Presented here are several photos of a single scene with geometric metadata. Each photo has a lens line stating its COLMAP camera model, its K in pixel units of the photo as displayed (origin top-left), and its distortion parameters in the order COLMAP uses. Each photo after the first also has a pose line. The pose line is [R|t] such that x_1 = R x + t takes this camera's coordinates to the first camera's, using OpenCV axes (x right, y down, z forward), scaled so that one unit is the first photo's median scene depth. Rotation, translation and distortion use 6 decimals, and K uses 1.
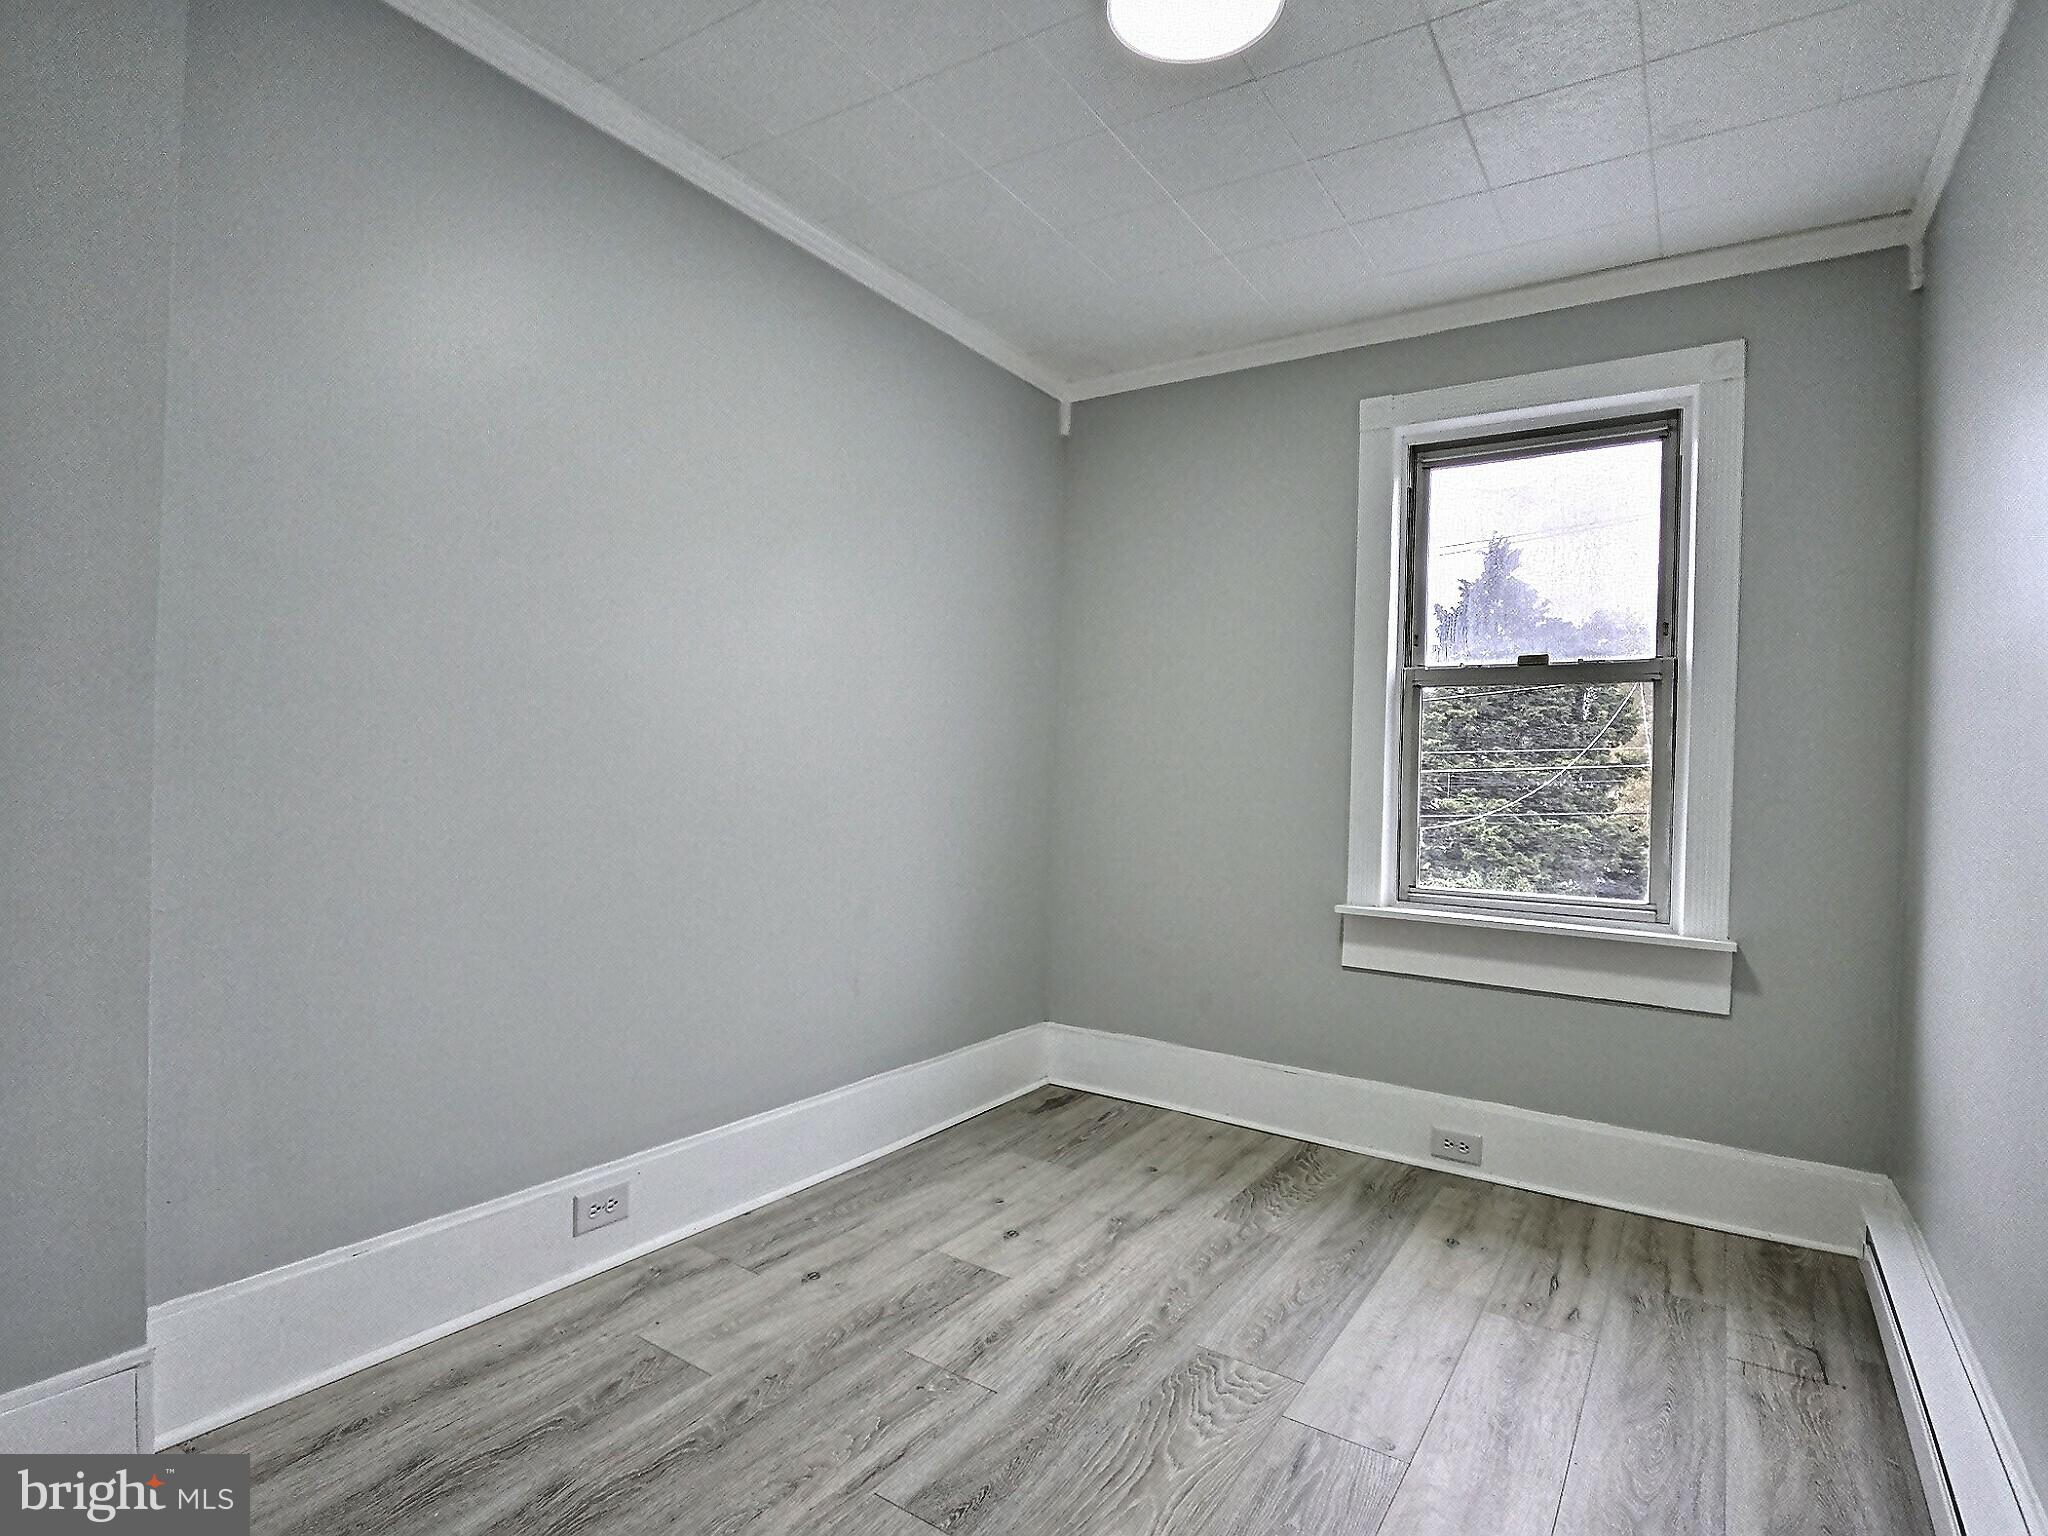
lens RADIAL K [[1053.5, 0, 1003.4], [0, 1053.5, 779.8], [0, 0, 1]] dist [-0.003901, -0.007013]
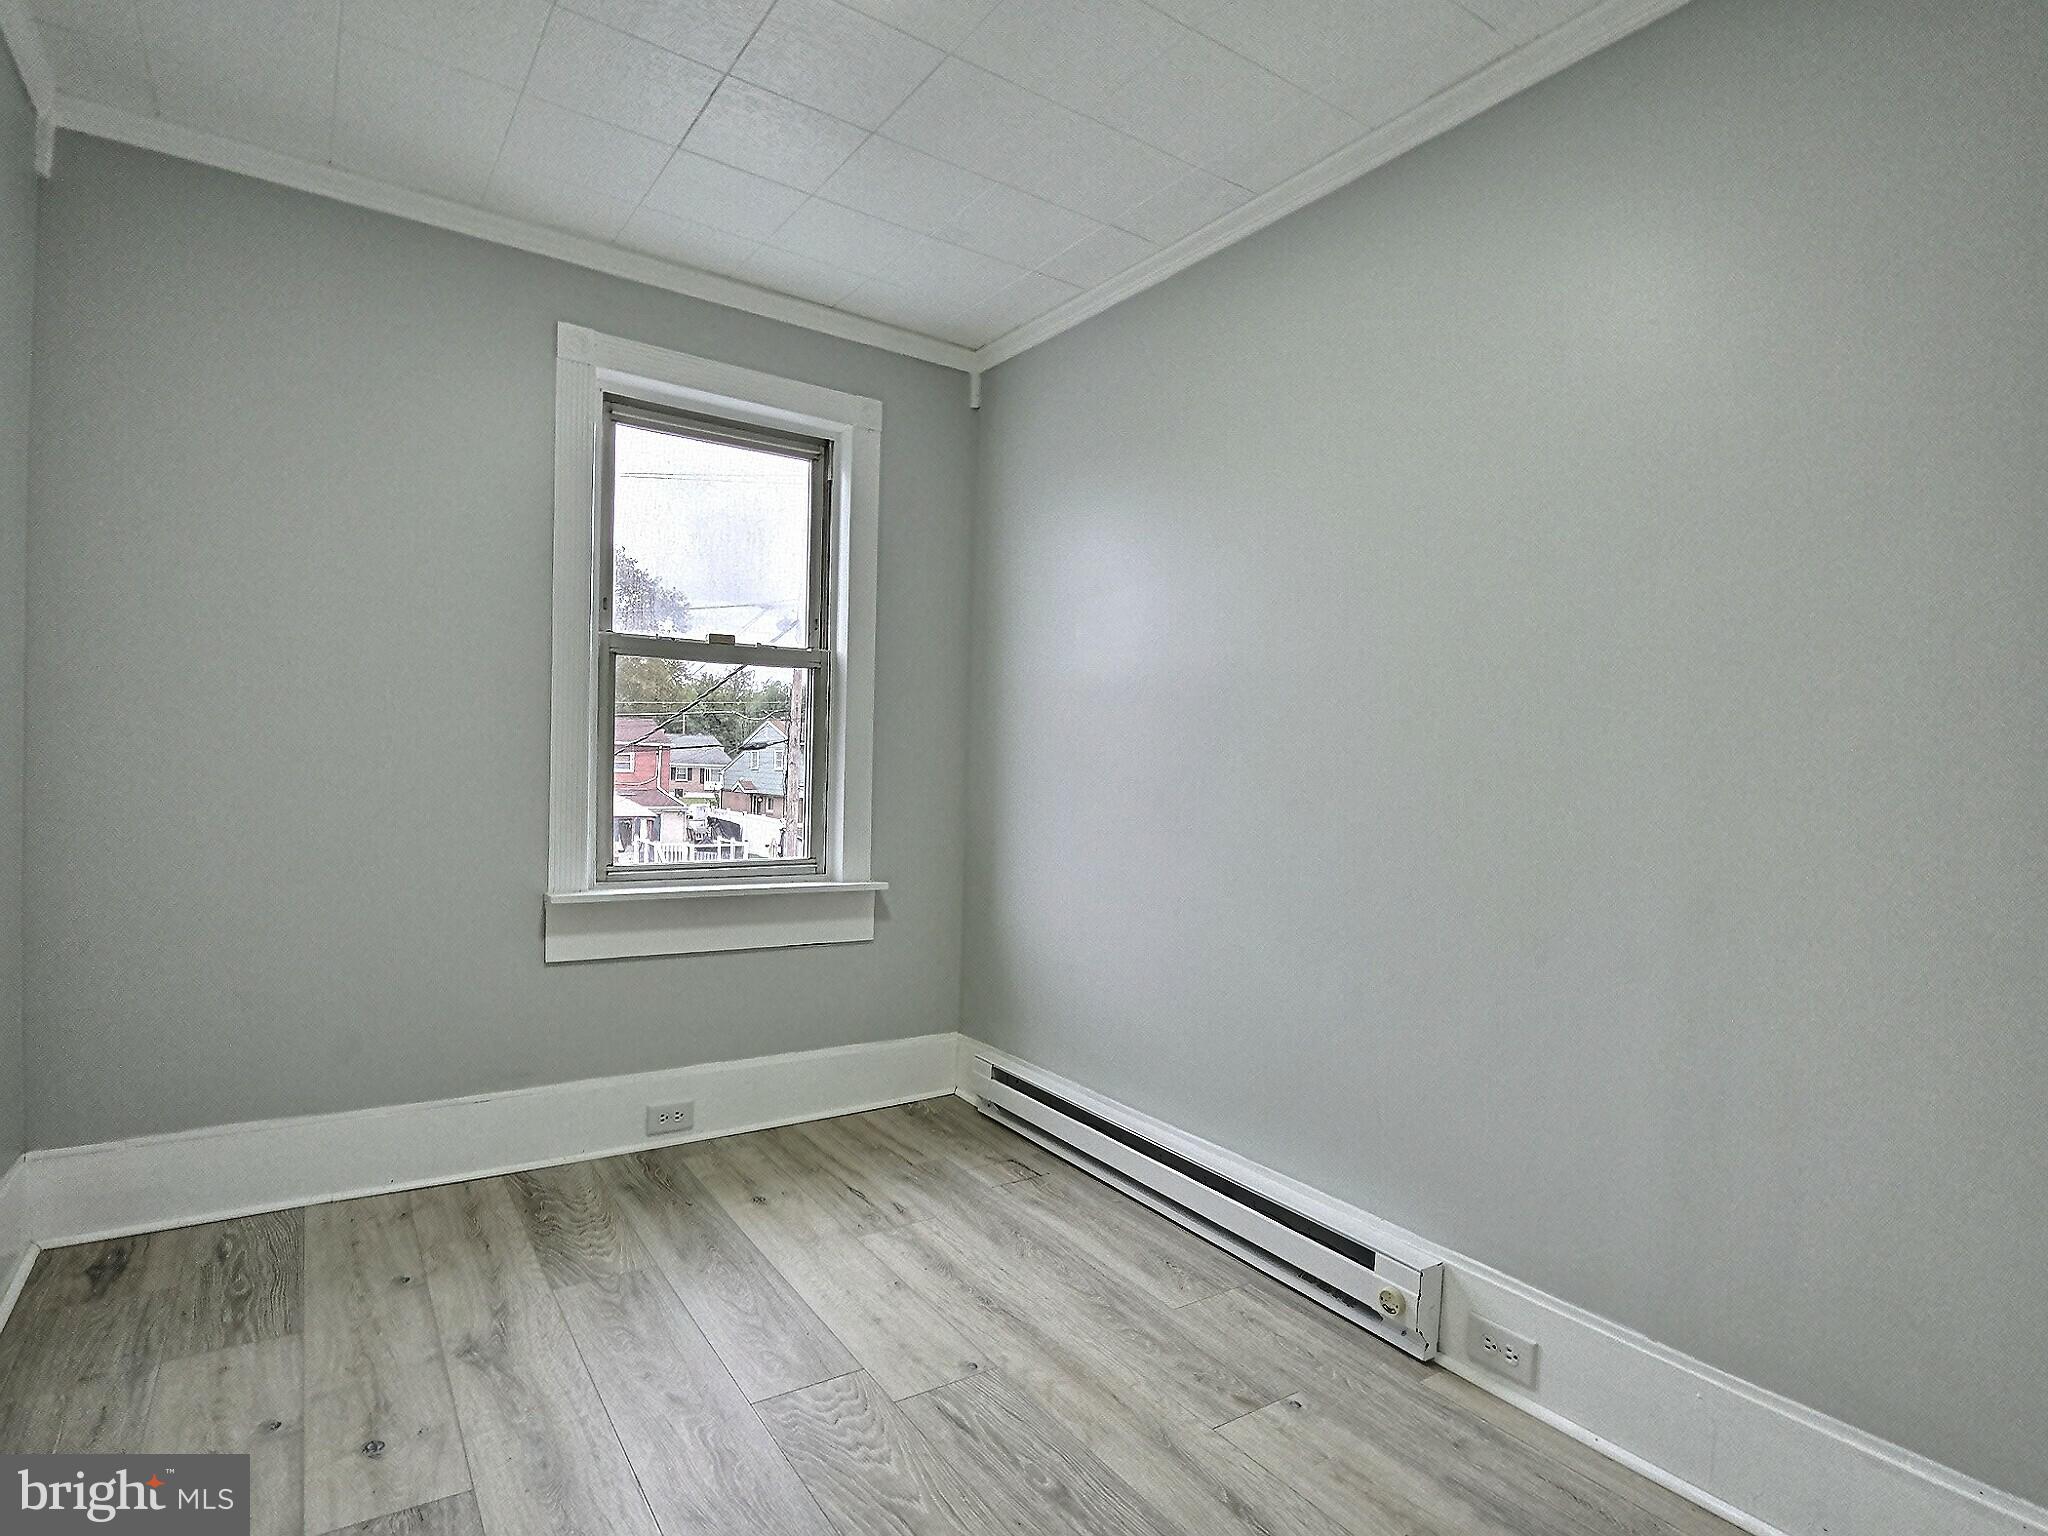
lens RADIAL K [[1053.5, 0, 1044.8], [0, 1053.5, 780.7], [0, 0, 1]] dist [-0.003901, -0.007013]
pose [[0.372920, -0.036262, 0.927155, -0.379071], [-0.016692, 0.998812, 0.045779, -0.027602], [-0.927713, -0.032548, 0.371872, 0.320272]]
